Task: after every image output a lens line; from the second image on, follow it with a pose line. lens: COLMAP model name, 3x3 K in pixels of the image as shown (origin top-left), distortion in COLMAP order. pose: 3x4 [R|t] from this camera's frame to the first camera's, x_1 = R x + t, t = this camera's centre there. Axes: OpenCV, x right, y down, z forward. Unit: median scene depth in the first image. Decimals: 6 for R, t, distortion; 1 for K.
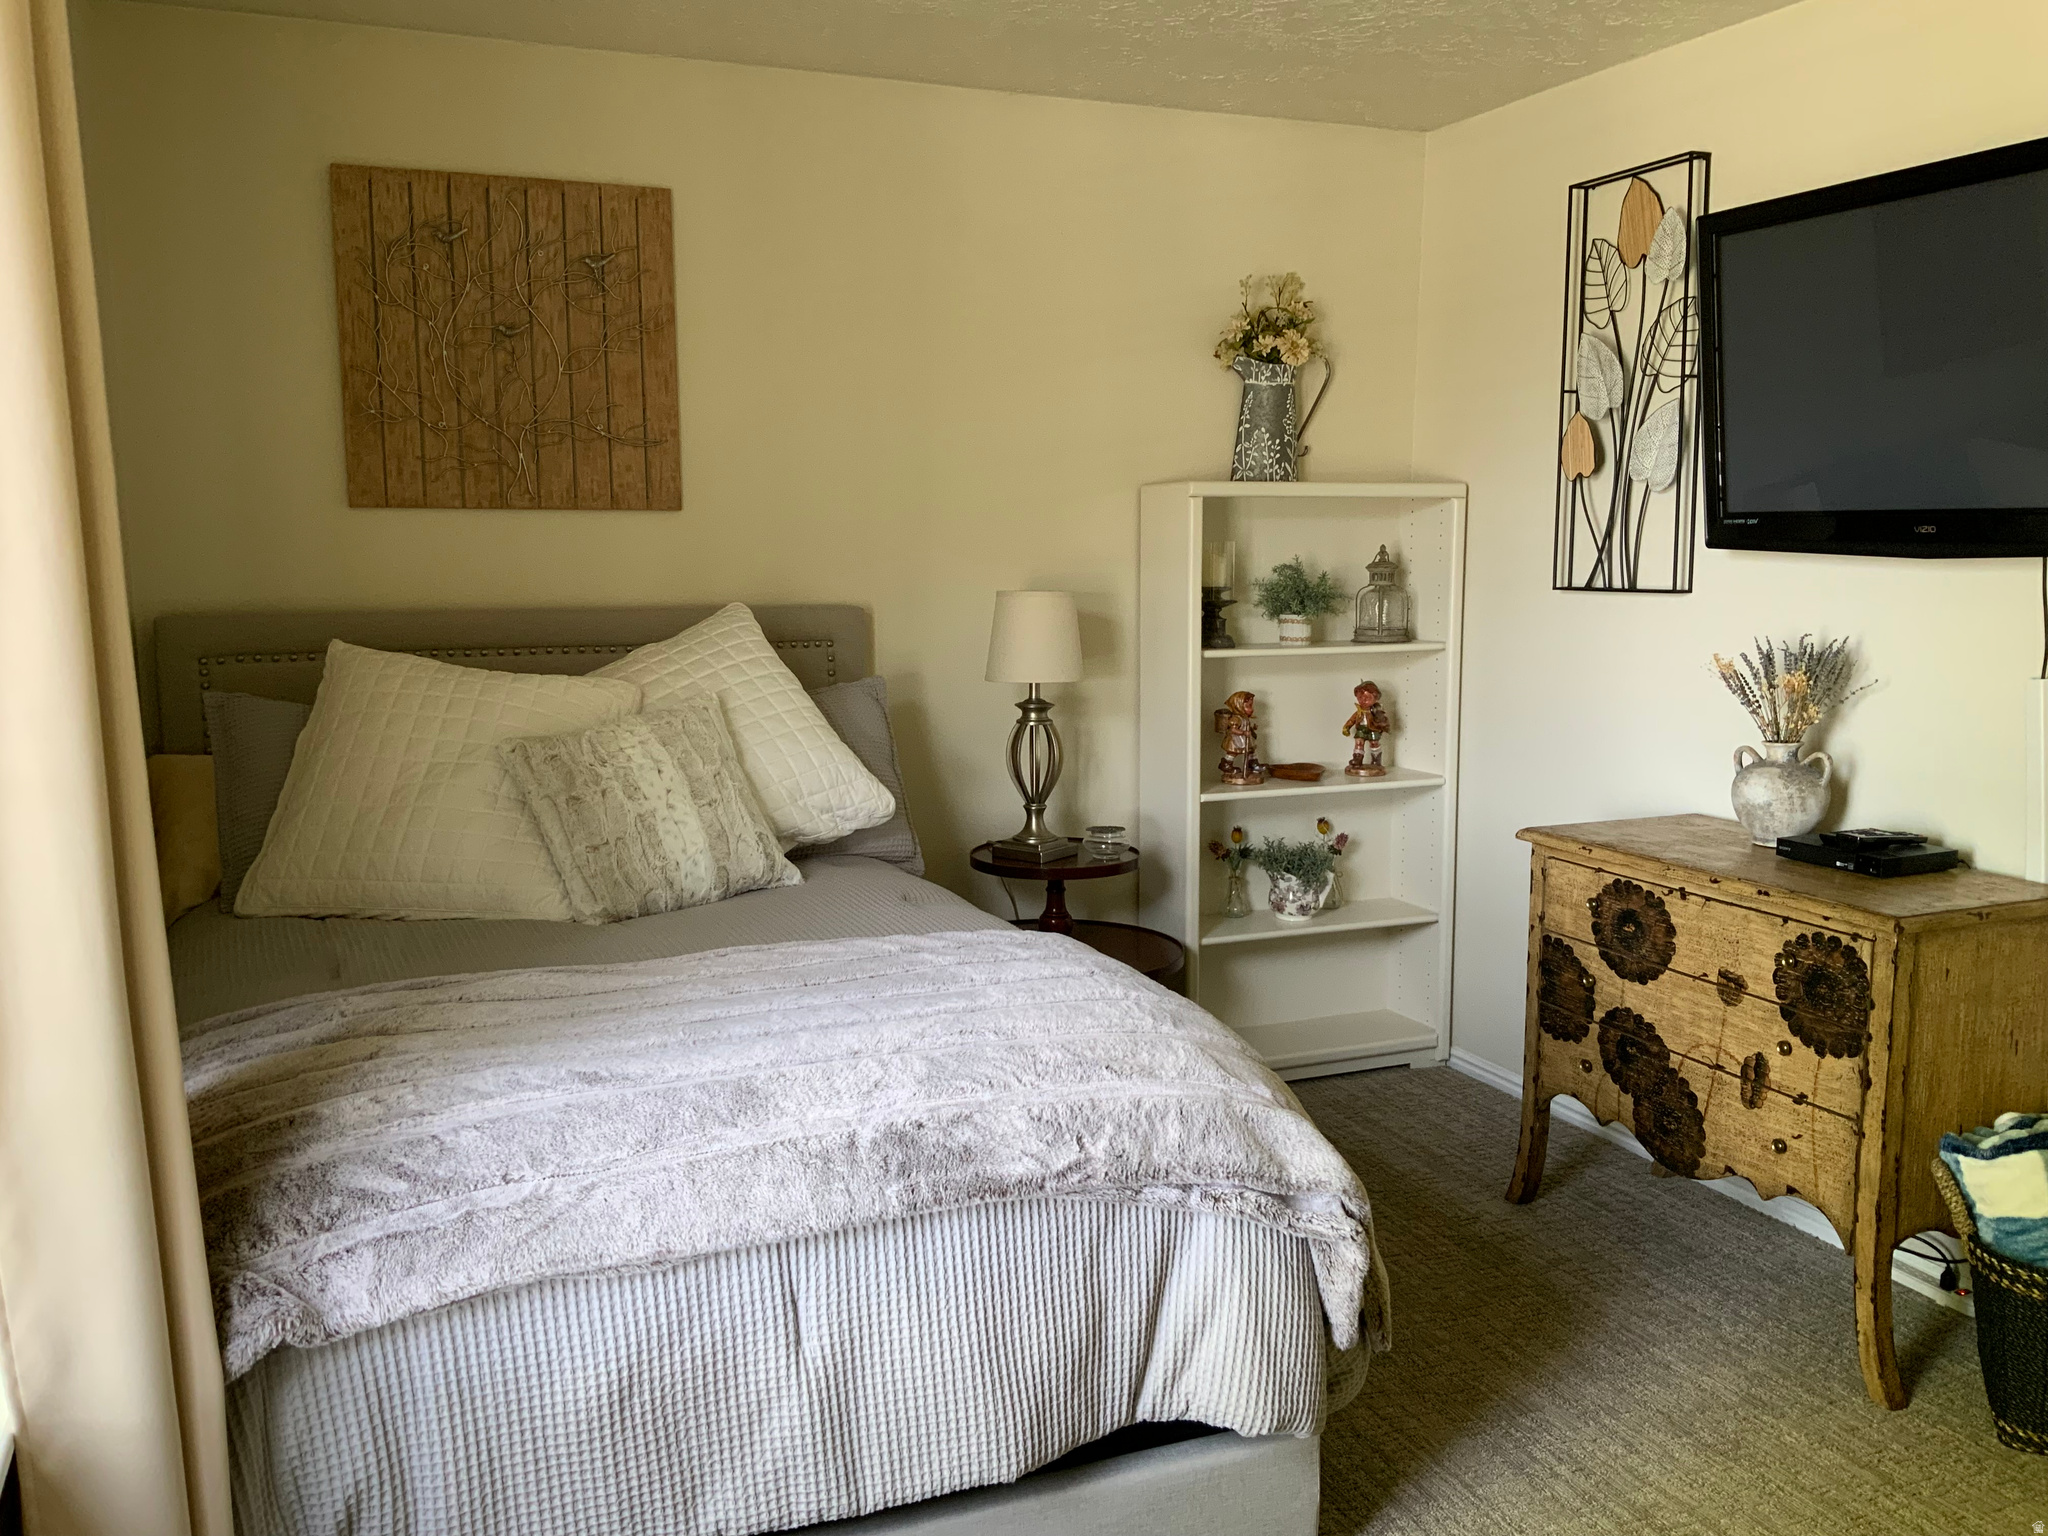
lens RADIAL K [[1775.2, 0, 1024.0], [0, 1775.2, 768.0], [0, 0, 1]] dist [0.057328, -0.000289]
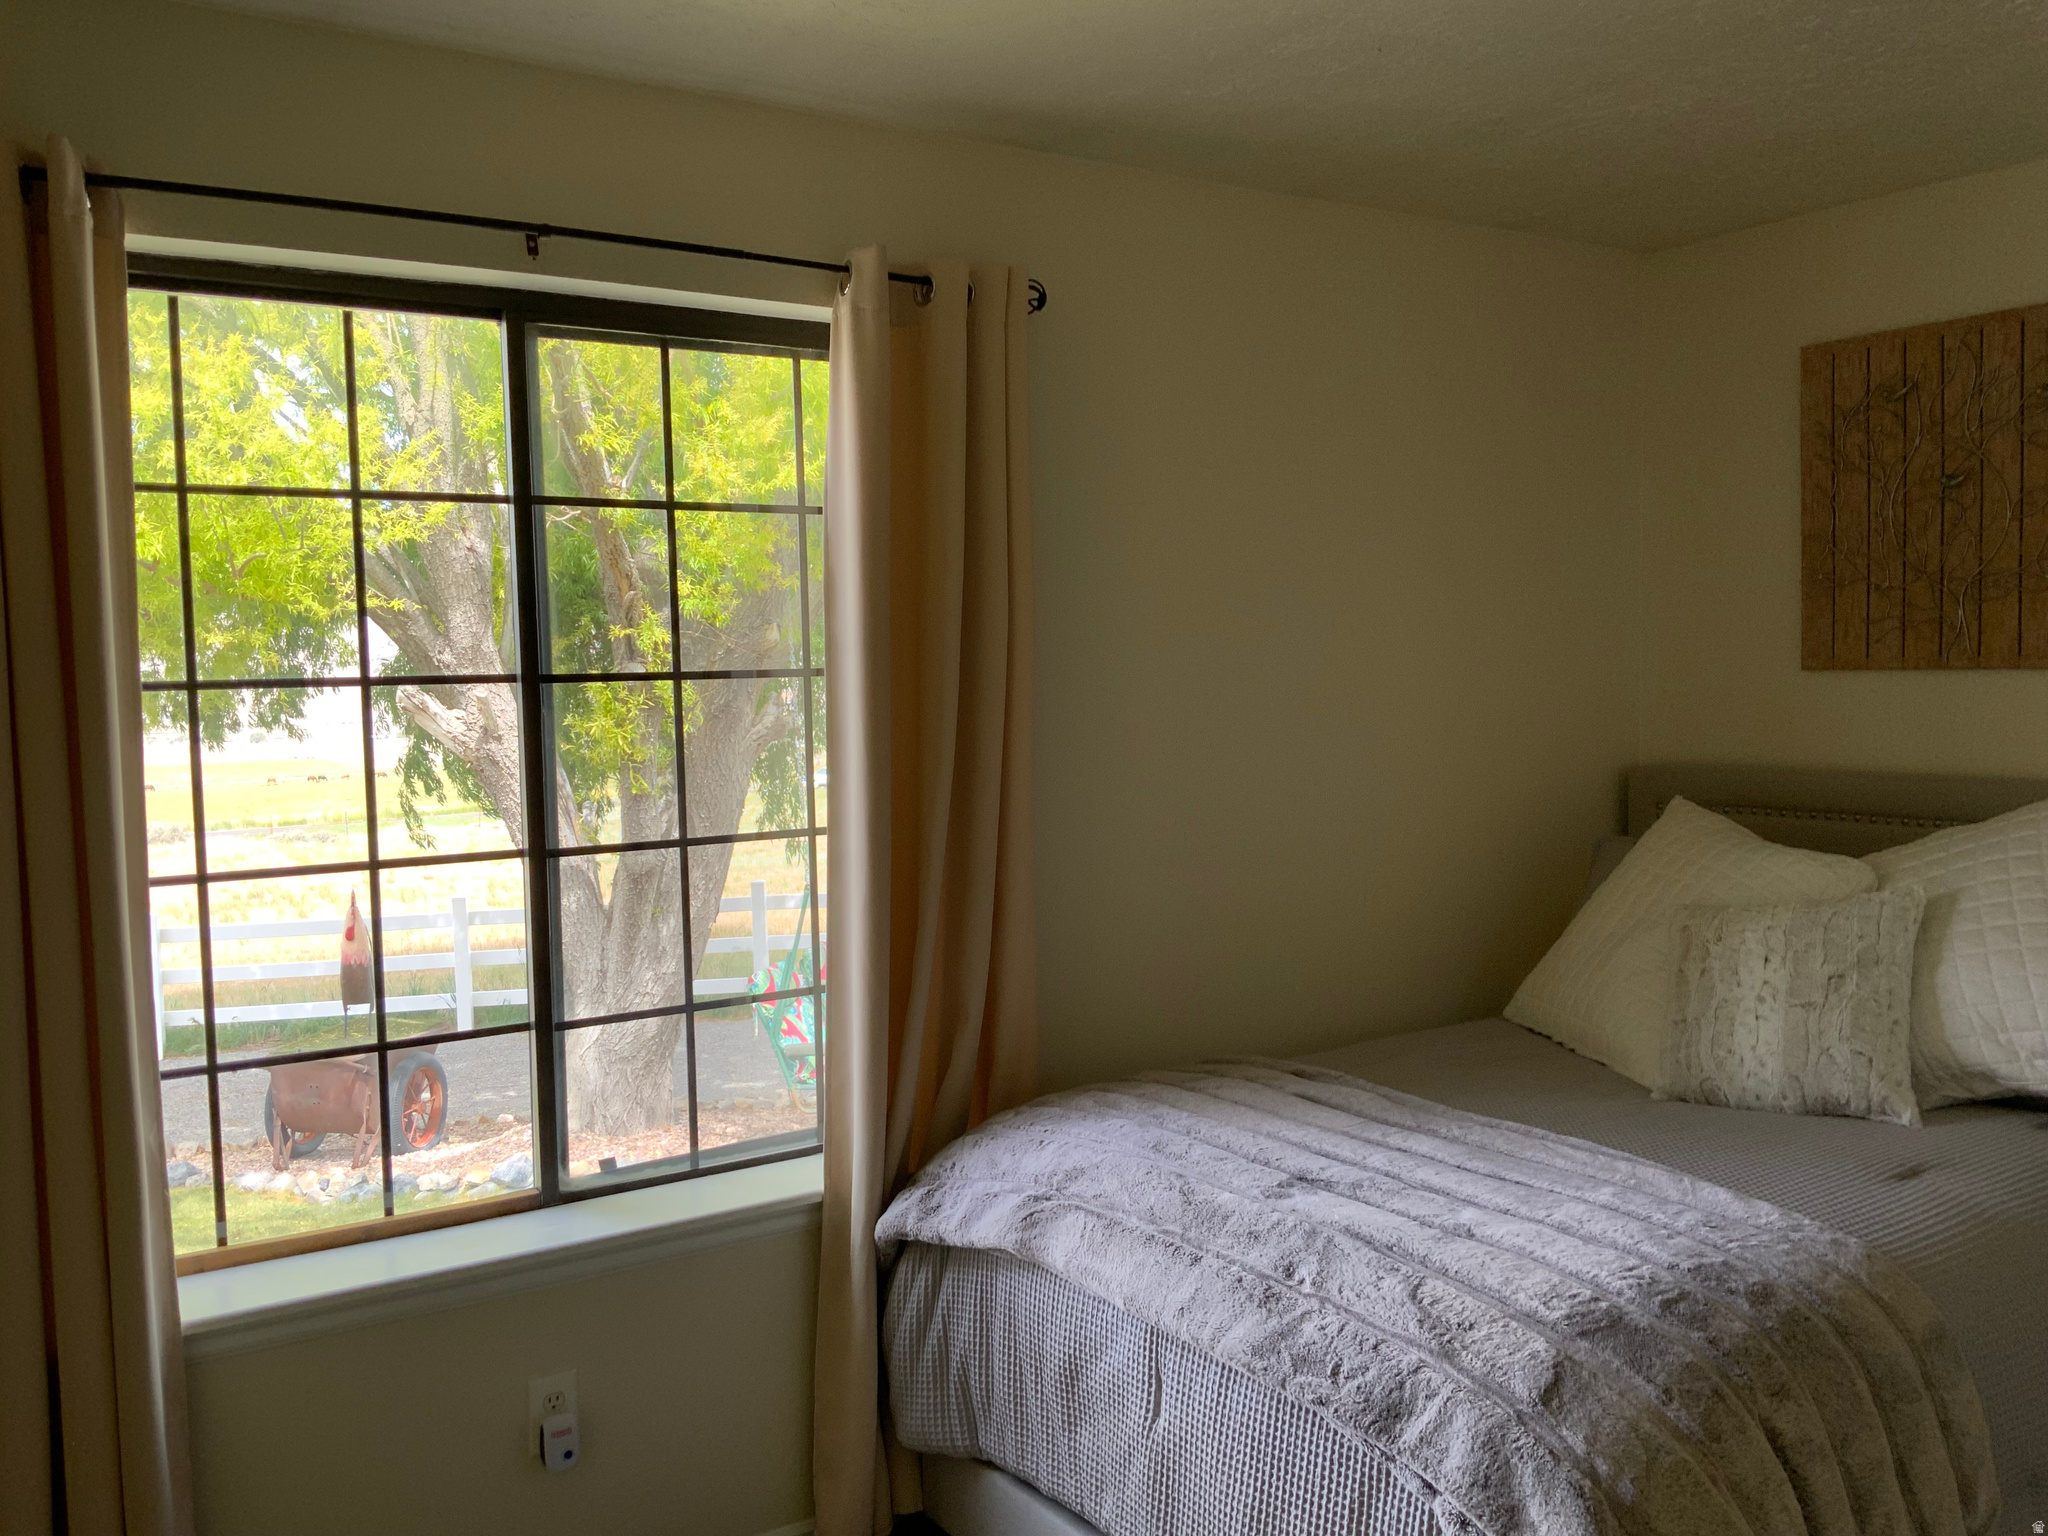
lens RADIAL K [[1775.2, 0, 1024.0], [0, 1775.2, 768.0], [0, 0, 1]] dist [0.057328, -0.000289]
pose [[0.204691, 0.062522, -0.976828, 0.548730], [-0.108032, 0.993304, 0.040939, -0.082894], [0.972847, 0.097149, 0.210075, 0.349749]]
